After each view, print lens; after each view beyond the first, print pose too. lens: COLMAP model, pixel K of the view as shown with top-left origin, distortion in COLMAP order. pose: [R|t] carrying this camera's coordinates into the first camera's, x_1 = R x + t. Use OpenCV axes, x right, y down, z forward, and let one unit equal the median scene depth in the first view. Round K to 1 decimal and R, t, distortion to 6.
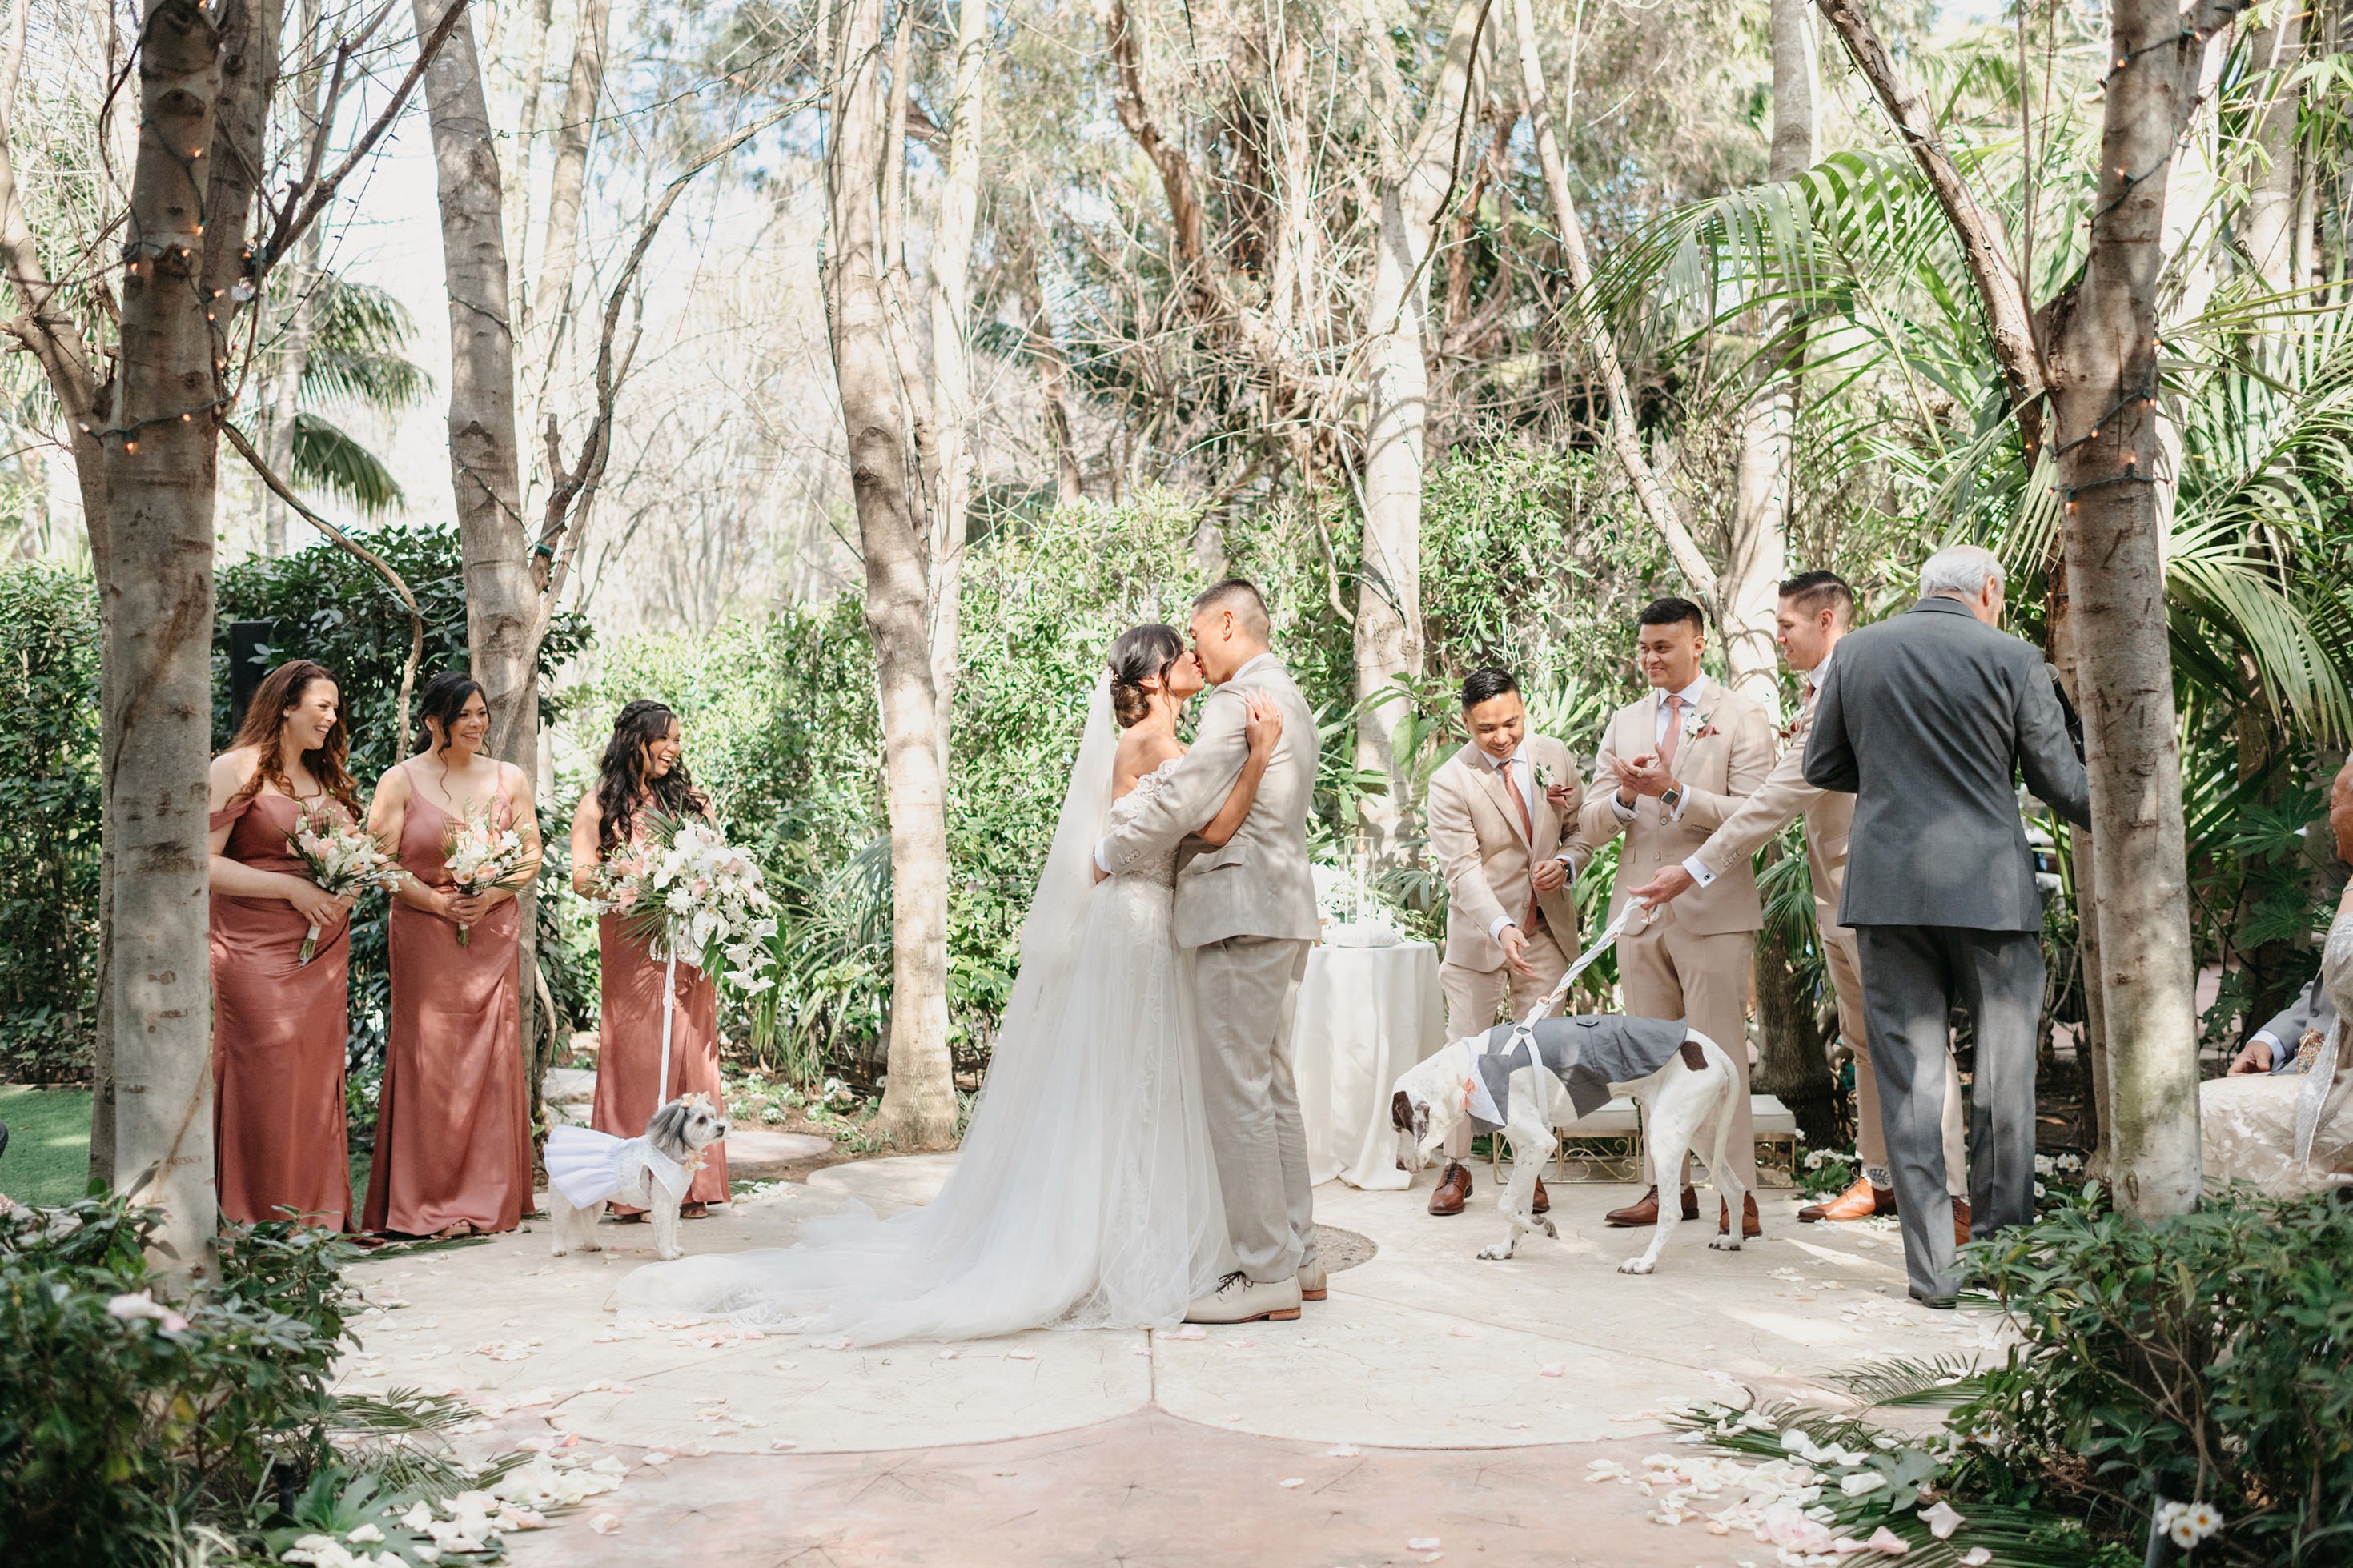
lens RADIAL K [[2281.2, 0, 1176.5], [0, 2281.2, 784.0], [0, 0, 1]] dist [-0.052280, -0.006152]
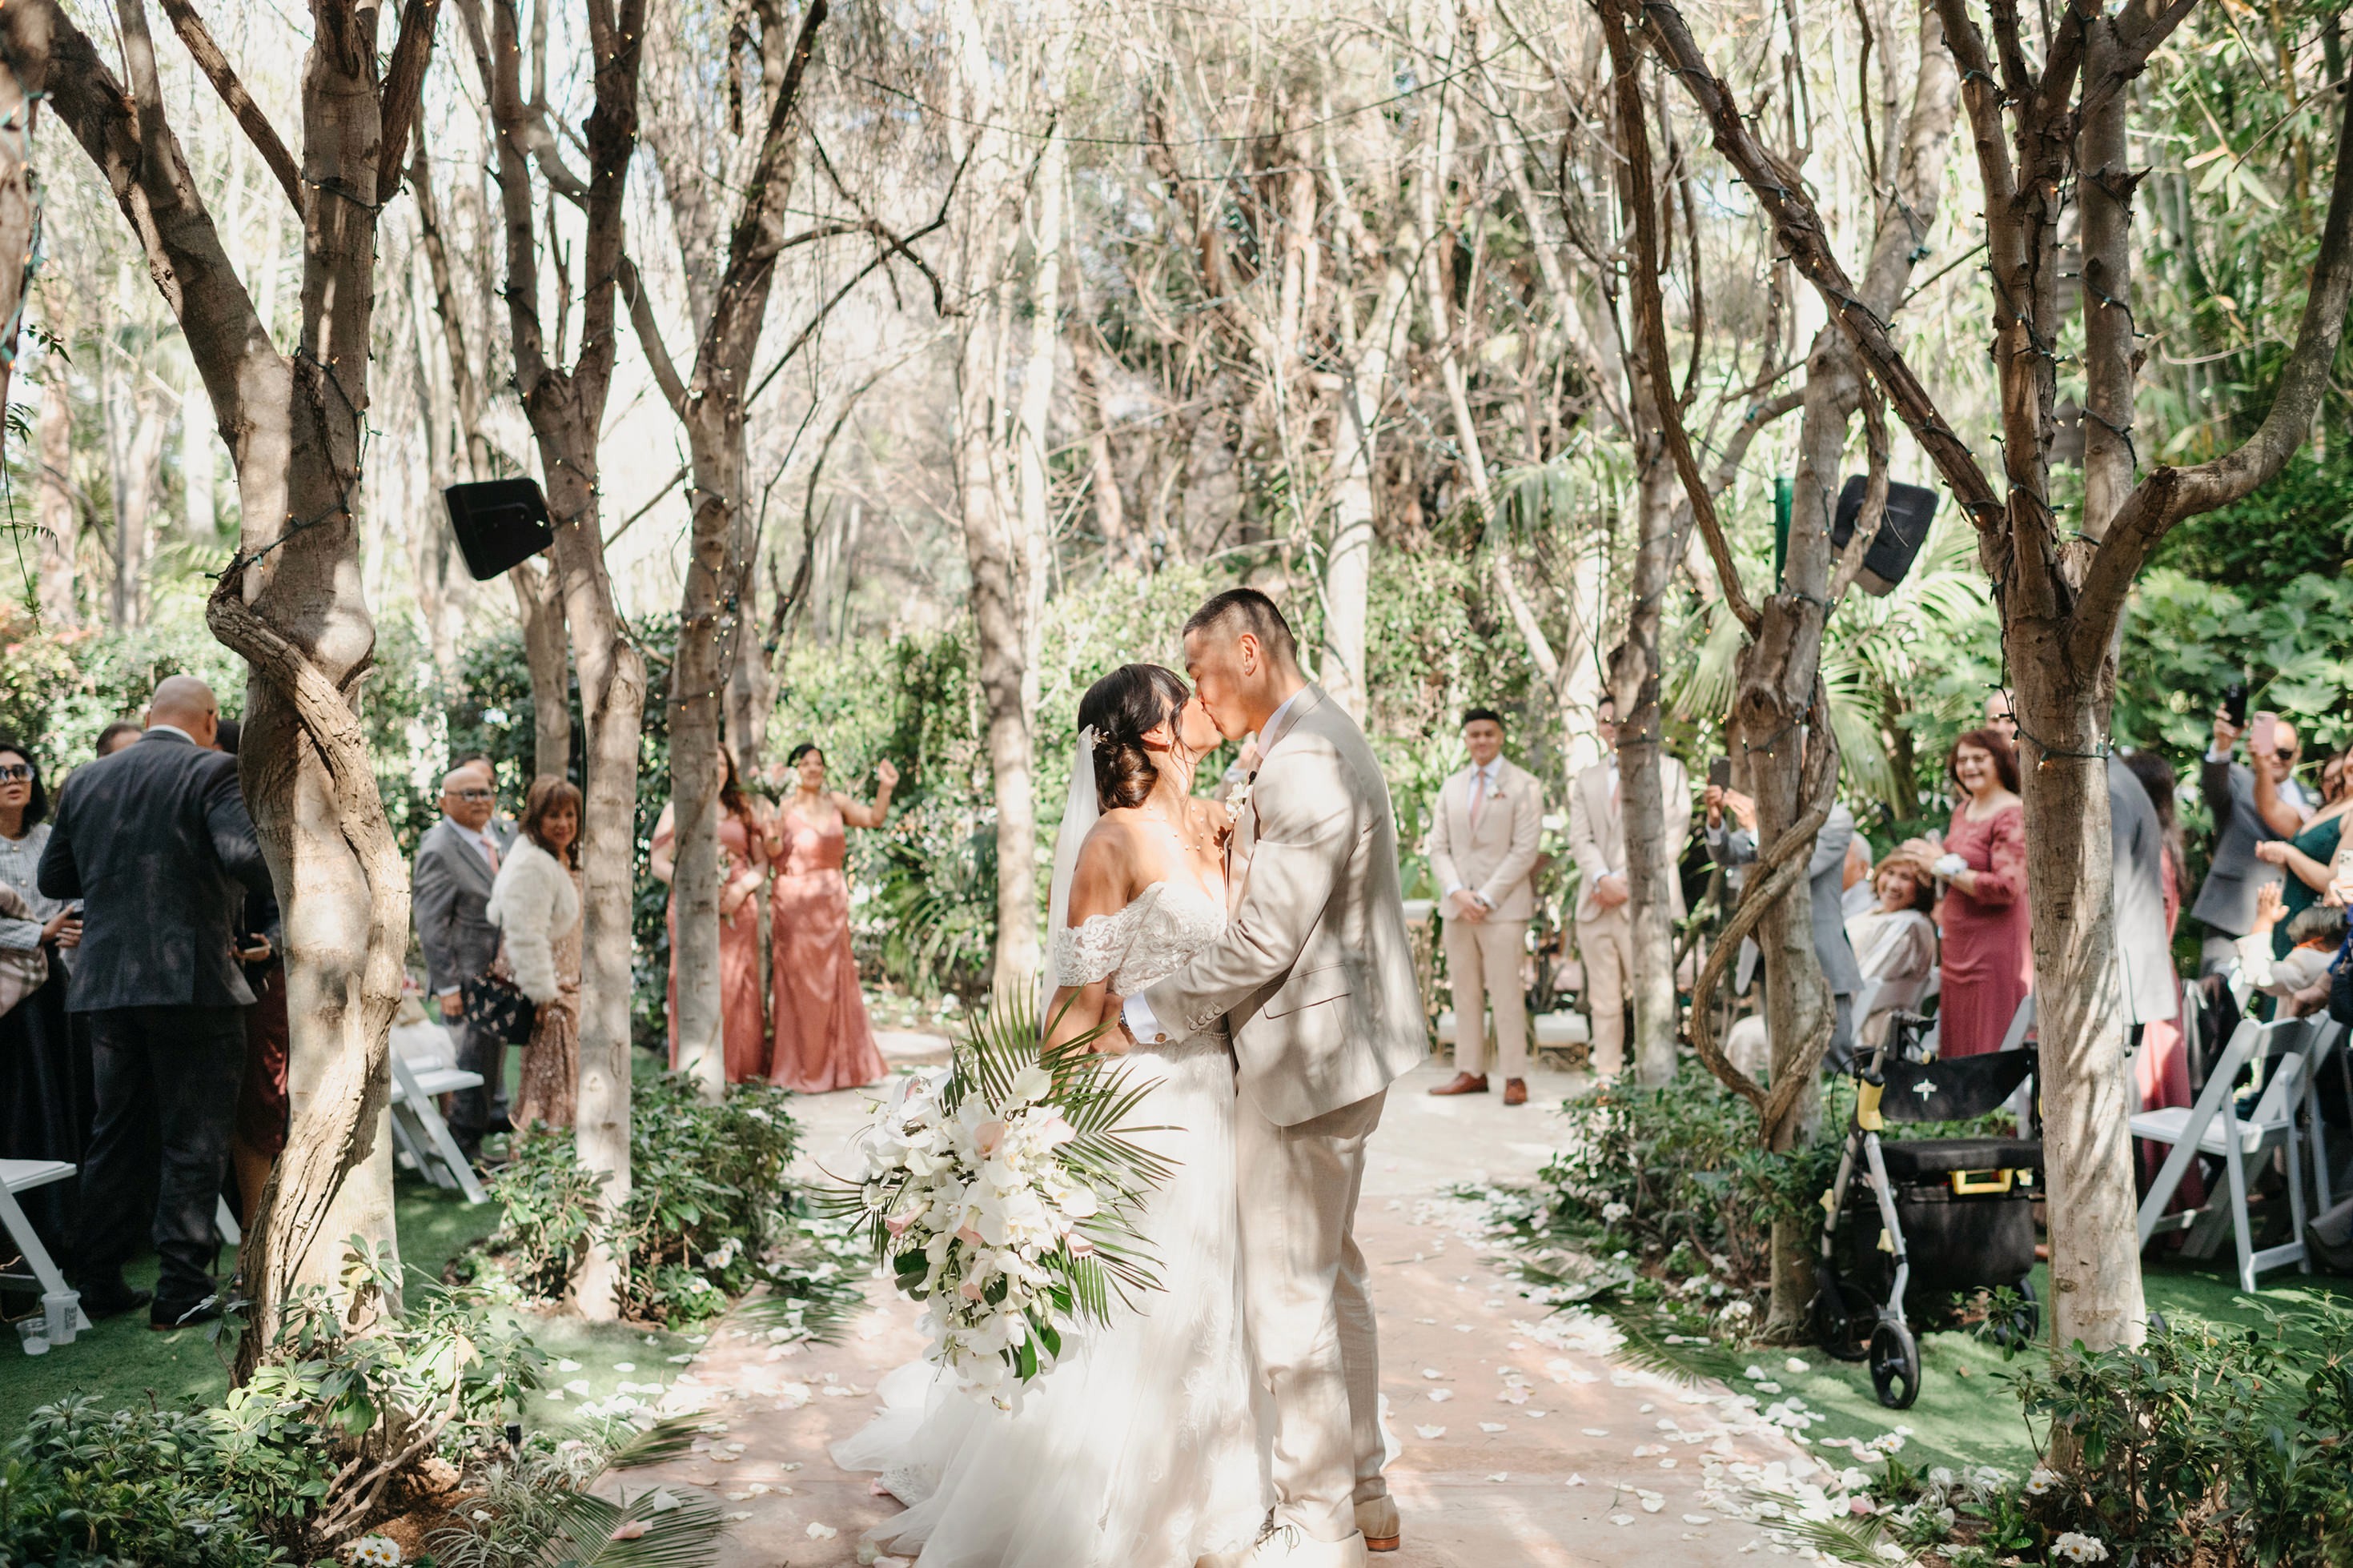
lens RADIAL K [[2281.2, 0, 1176.5], [0, 2281.2, 784.0], [0, 0, 1]] dist [-0.052280, -0.006152]
pose [[0.999949, 0.006878, -0.007390, 0.000286], [-0.006533, 0.998930, 0.045795, -0.082027], [0.007697, -0.045744, 0.998924, -0.492935]]
